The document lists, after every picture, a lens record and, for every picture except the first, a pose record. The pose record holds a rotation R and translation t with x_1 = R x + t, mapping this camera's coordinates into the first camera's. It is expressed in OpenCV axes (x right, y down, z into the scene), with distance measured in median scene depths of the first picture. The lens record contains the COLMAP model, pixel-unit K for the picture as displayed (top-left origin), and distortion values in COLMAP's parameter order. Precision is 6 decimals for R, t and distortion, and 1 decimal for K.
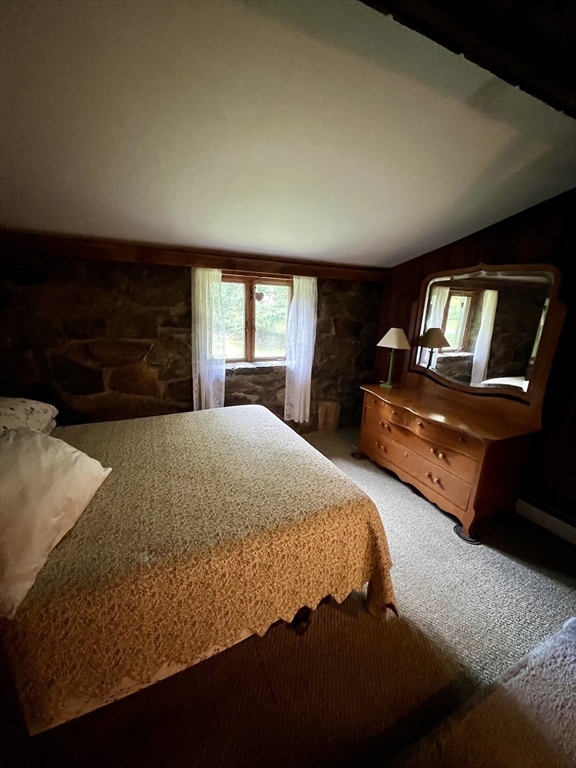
lens RADIAL K [[304.6, 0, 286.2], [0, 304.6, 384.6], [0, 0, 1]] dist [-0.002682, 0.000412]
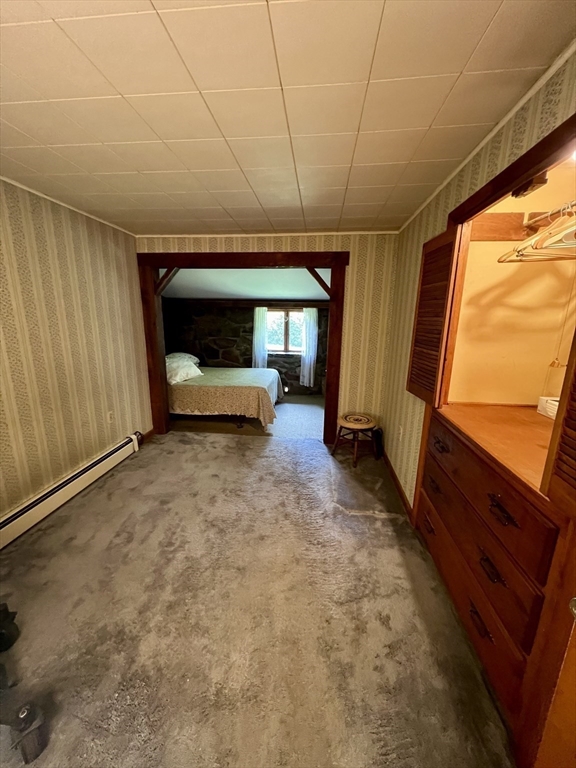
lens RADIAL K [[309.8, 0, 284.7], [0, 309.8, 386.0], [0, 0, 1]] dist [-0.002652, -0.000163]
pose [[0.856864, 0.091652, -0.507331, 1.065996], [-0.117920, 0.992826, -0.019803, 0.213503], [0.501876, 0.076793, 0.861524, -0.807523]]
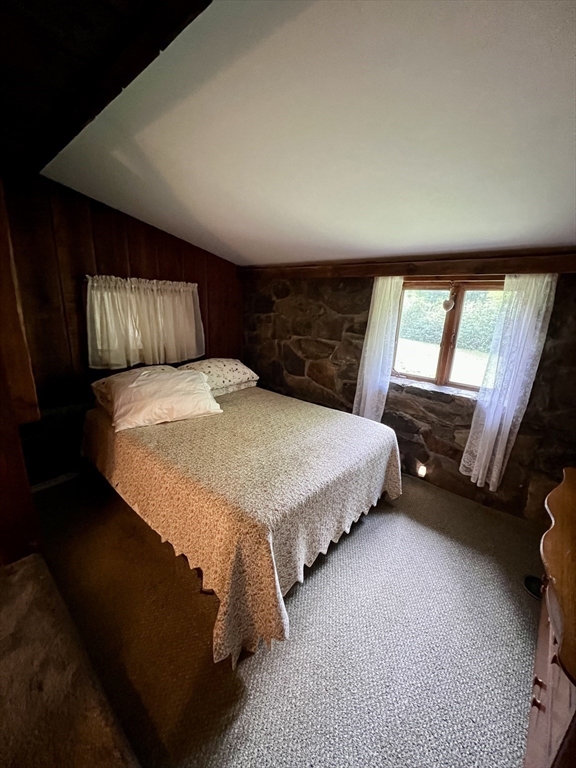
lens RADIAL K [[304.6, 0, 286.2], [0, 304.6, 384.6], [0, 0, 1]] dist [-0.002682, 0.000412]
pose [[0.404119, 0.218335, -0.888267, 0.534447], [-0.265959, 0.957187, 0.114277, -0.070357], [0.875188, 0.190060, 0.444885, 0.328783]]
